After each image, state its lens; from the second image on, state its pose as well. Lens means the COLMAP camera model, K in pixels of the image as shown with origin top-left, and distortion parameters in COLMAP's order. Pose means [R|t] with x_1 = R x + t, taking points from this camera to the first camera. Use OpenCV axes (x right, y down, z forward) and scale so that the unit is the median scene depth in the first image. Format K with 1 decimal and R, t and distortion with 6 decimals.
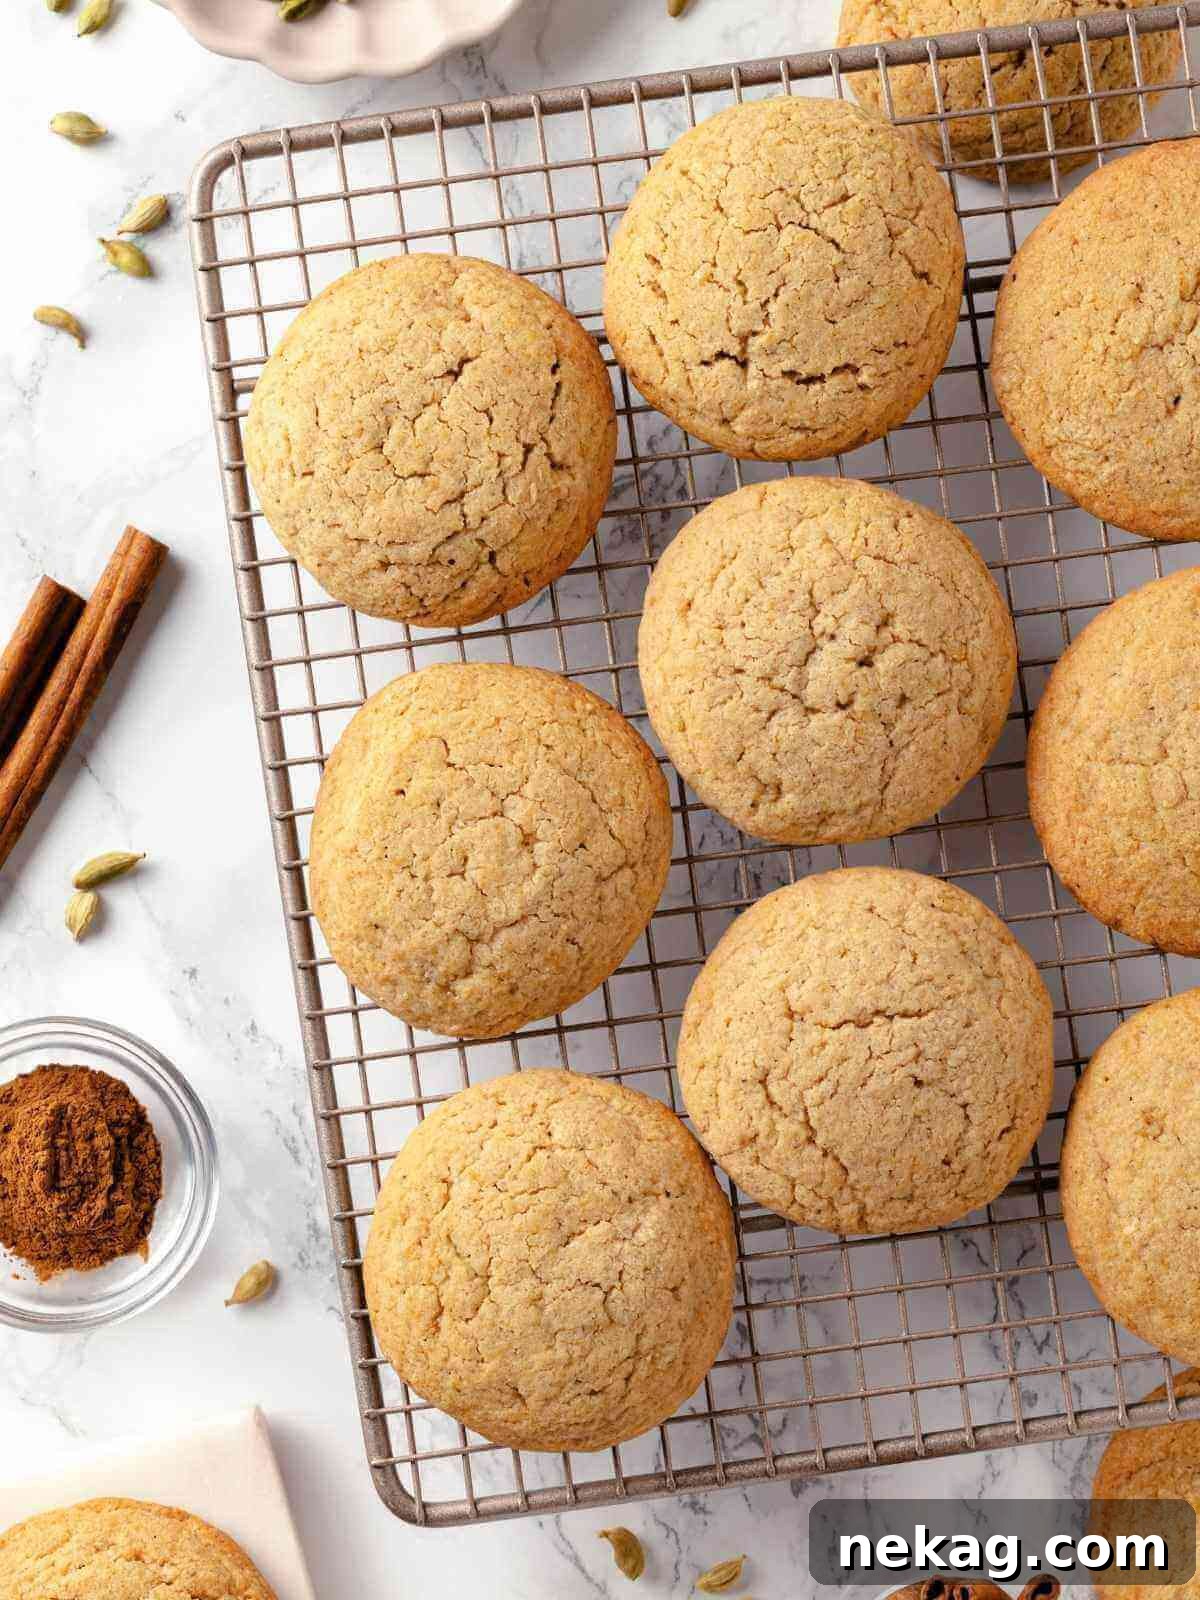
lens RADIAL K [[9936.8, 0, 600.0], [0, 9936.8, 800.0], [0, 0, 1]] dist [-0.435362, 7.476047]
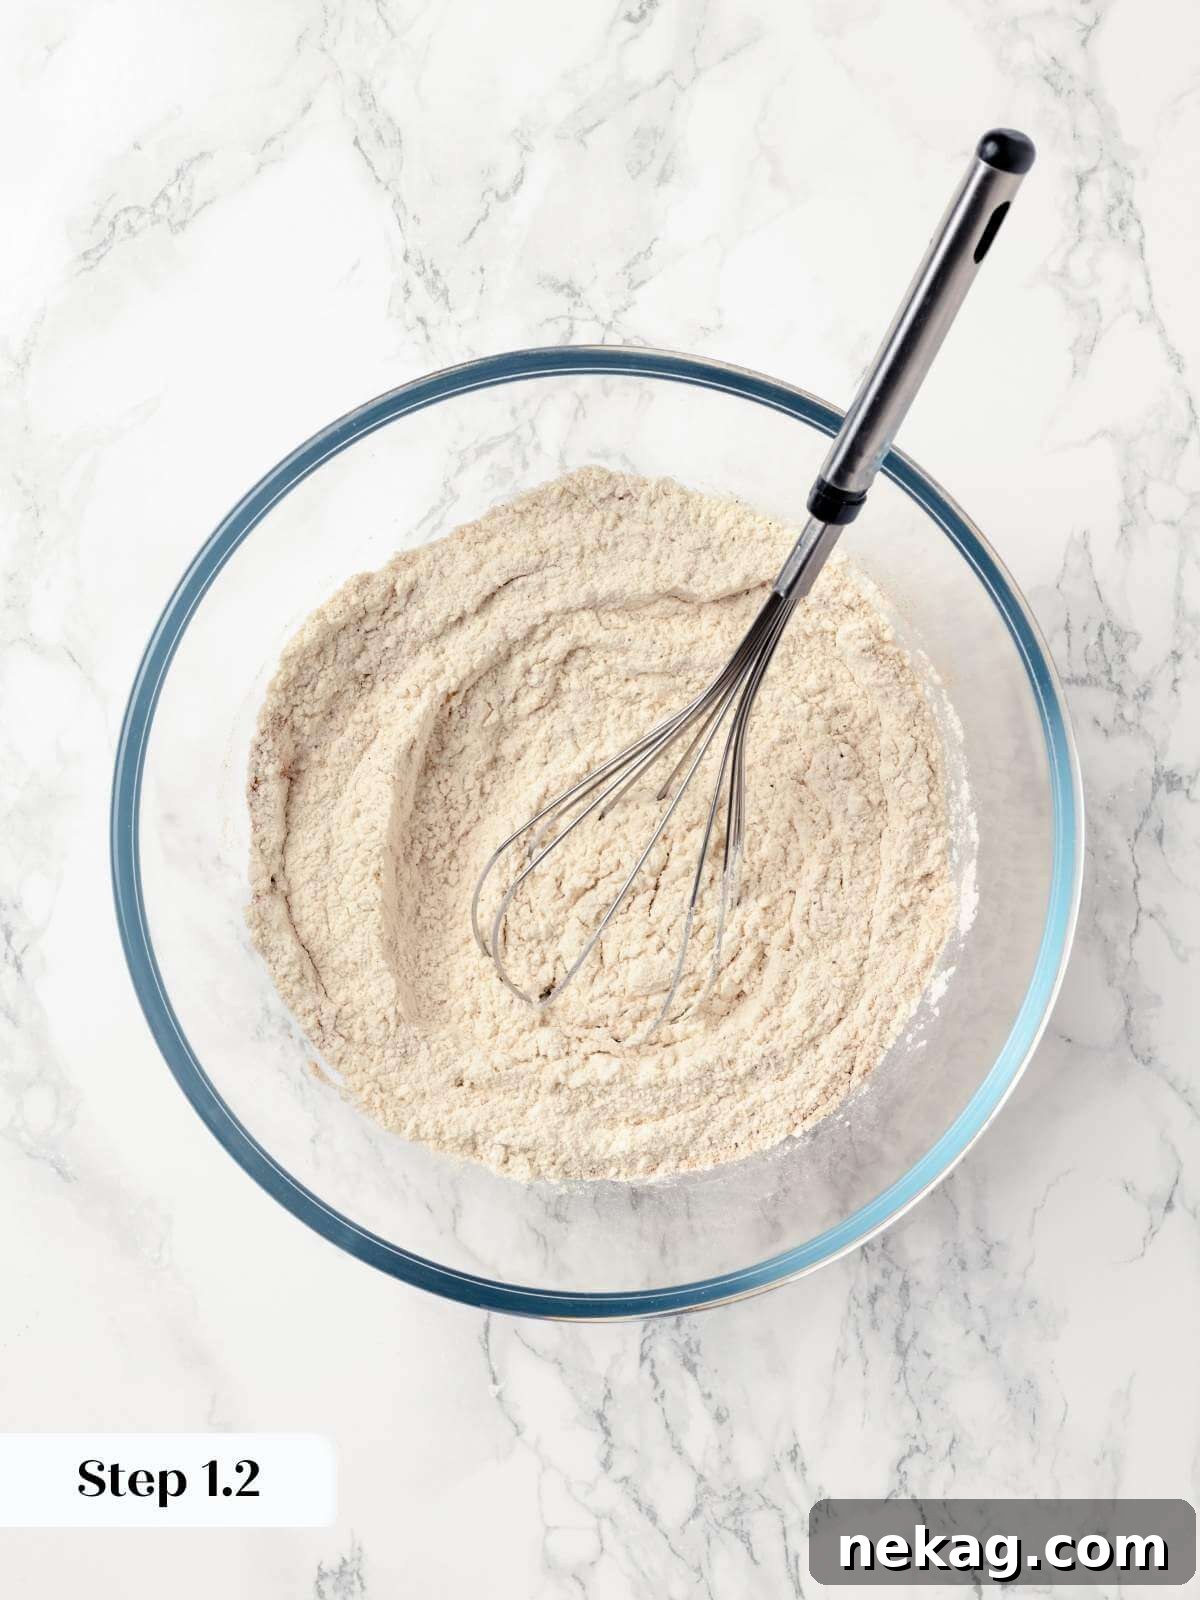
lens RADIAL K [[9936.8, 0, 600.0], [0, 9936.8, 800.0], [0, 0, 1]] dist [-0.435362, 7.476047]
pose [[0.999761, -0.014312, 0.016500, -0.005112], [0.014029, 0.999755, 0.017137, -0.005880], [-0.016742, -0.016902, 0.999717, -0.276924]]
